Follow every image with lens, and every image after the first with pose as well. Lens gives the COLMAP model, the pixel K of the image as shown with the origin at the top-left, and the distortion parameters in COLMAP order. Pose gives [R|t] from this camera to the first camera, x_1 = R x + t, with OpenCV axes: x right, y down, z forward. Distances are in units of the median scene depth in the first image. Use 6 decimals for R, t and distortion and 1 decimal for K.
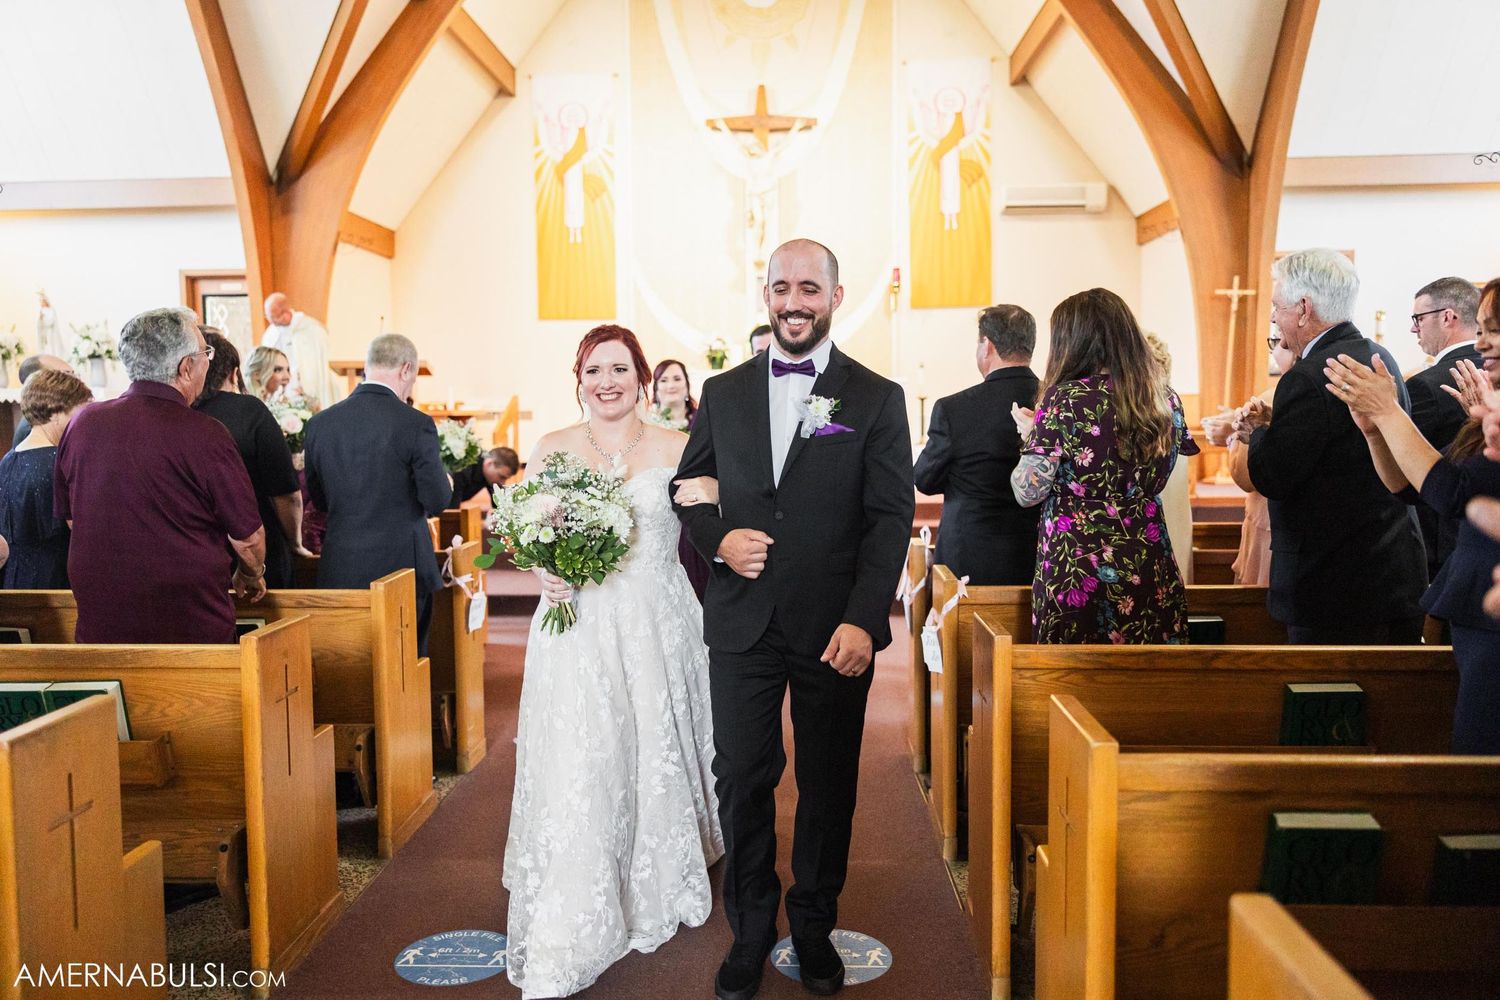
lens RADIAL K [[1176.8, 0, 742.4], [0, 1176.8, 493.9], [0, 0, 1]] dist [0.008679, 0.005425]
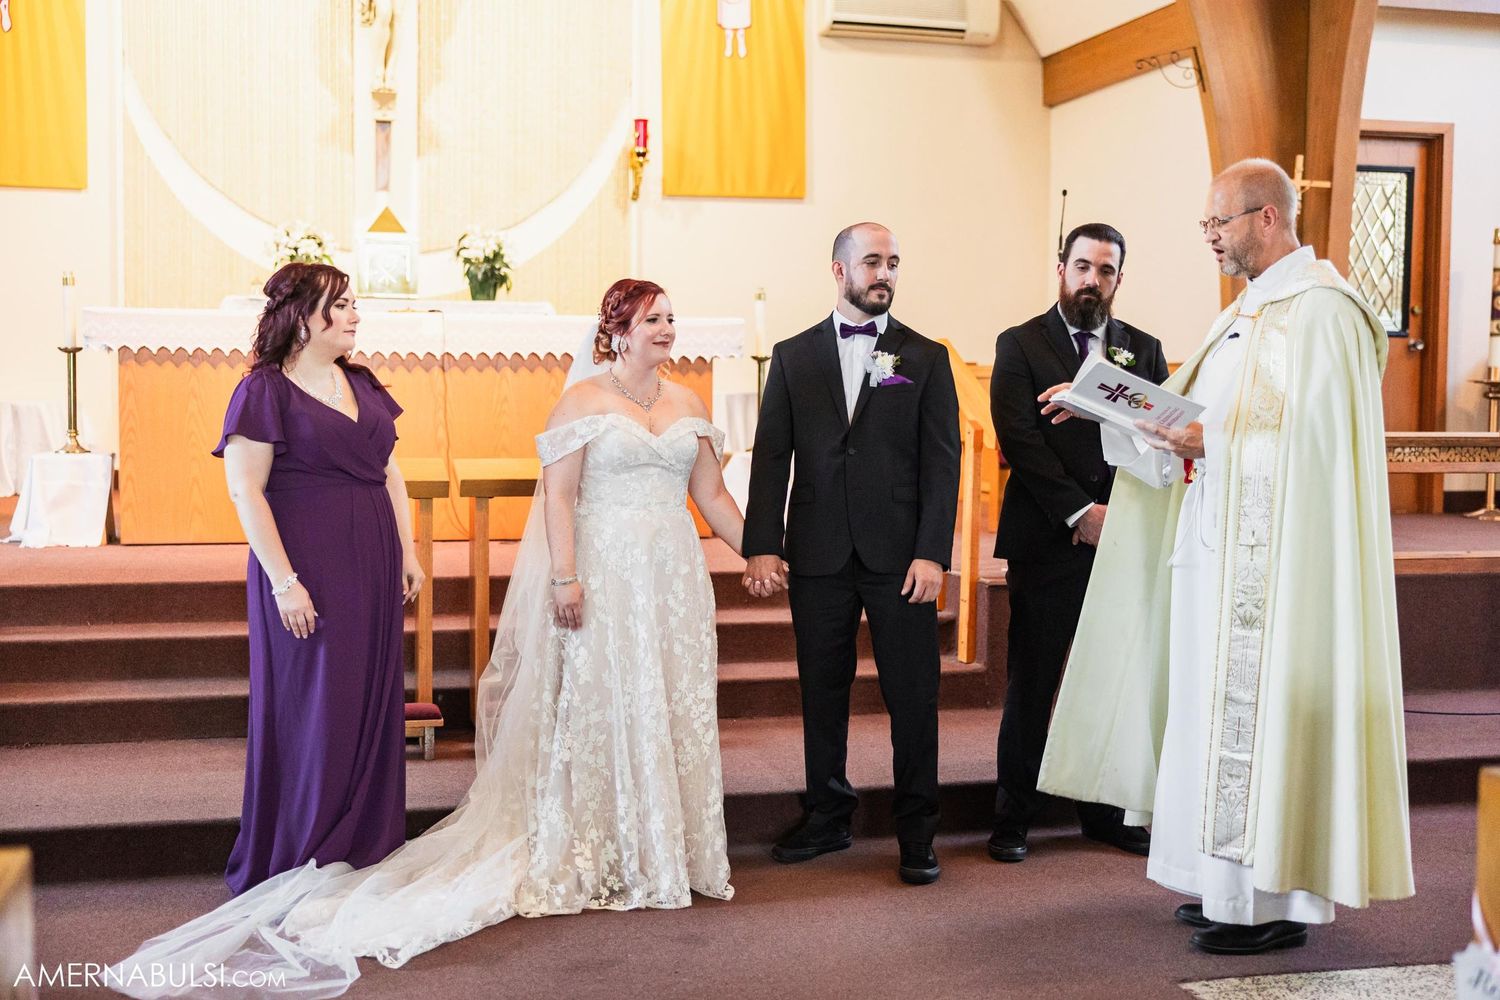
lens RADIAL K [[1789.7, 0, 757.6], [0, 1789.7, 559.8], [0, 0, 1]] dist [-0.016576, 0.042864]
pose [[0.958641, -0.007494, 0.284518, -0.054557], [-0.000201, 0.999635, 0.027009, -0.011443], [-0.284617, -0.025949, 0.958290, 0.191375]]
